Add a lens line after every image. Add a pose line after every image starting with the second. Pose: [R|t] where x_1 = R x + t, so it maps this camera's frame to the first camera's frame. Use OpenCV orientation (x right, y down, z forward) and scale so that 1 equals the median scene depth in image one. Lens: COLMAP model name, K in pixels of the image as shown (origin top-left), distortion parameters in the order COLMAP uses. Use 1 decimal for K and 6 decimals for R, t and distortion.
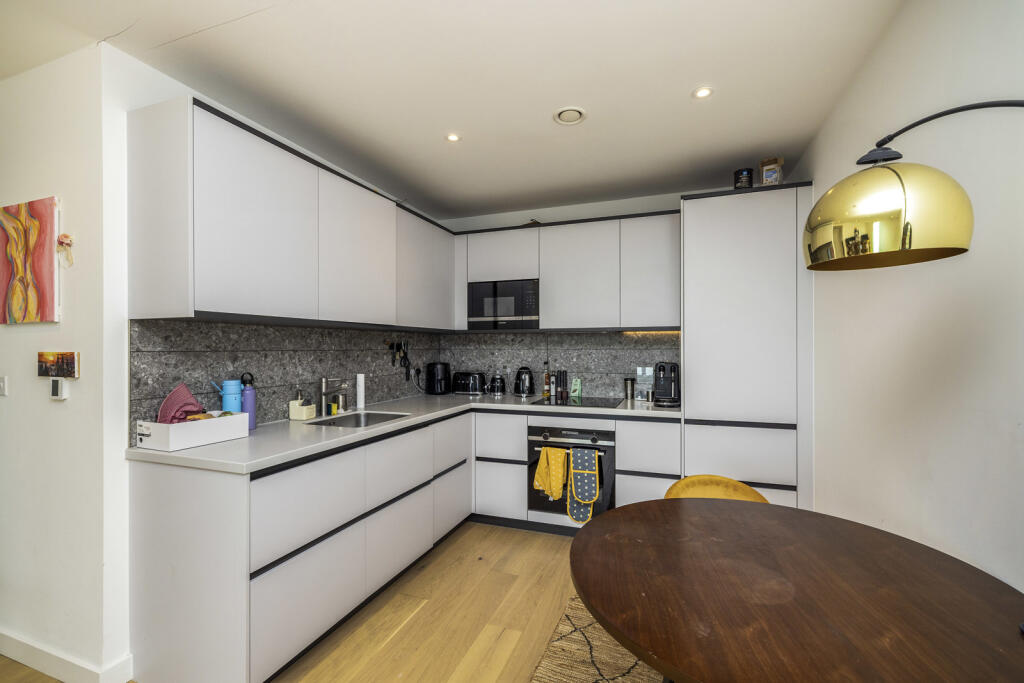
lens RADIAL K [[437.5, 0, 516.6], [0, 437.5, 345.1], [0, 0, 1]] dist [-0.000554, 0.000029]
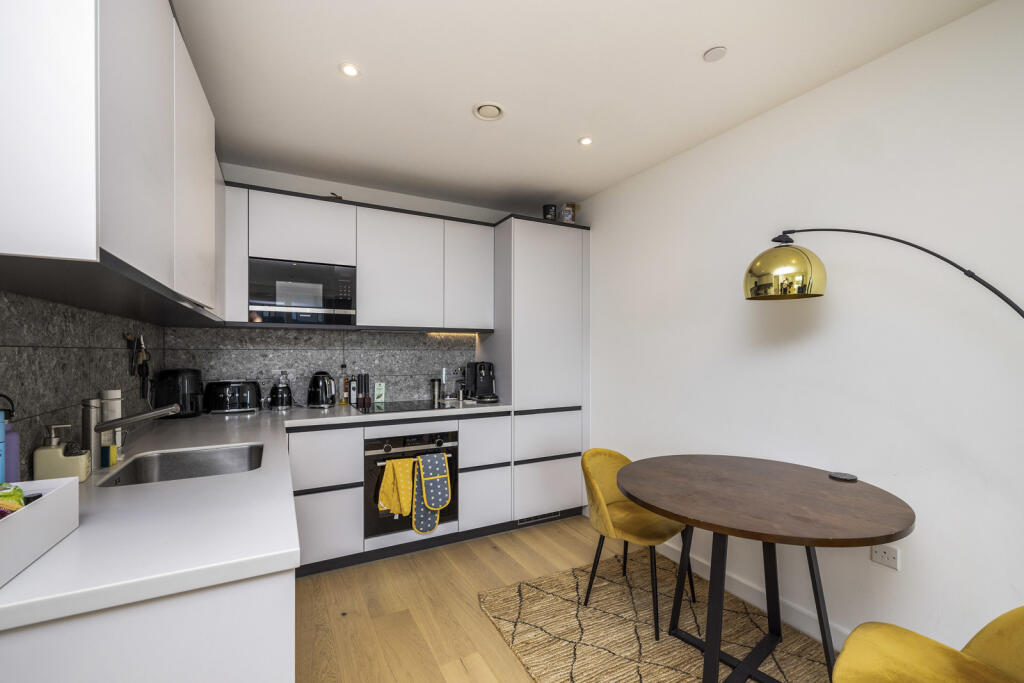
lens RADIAL K [[446.7, 0, 513.4], [0, 446.7, 350.7], [0, 0, 1]] dist [0.001335, 0.000088]
pose [[0.652916, 0.004504, 0.757417, -0.405295], [-0.005871, 0.999982, -0.000886, 0.010770], [-0.757408, -0.003868, 0.652931, 0.200862]]
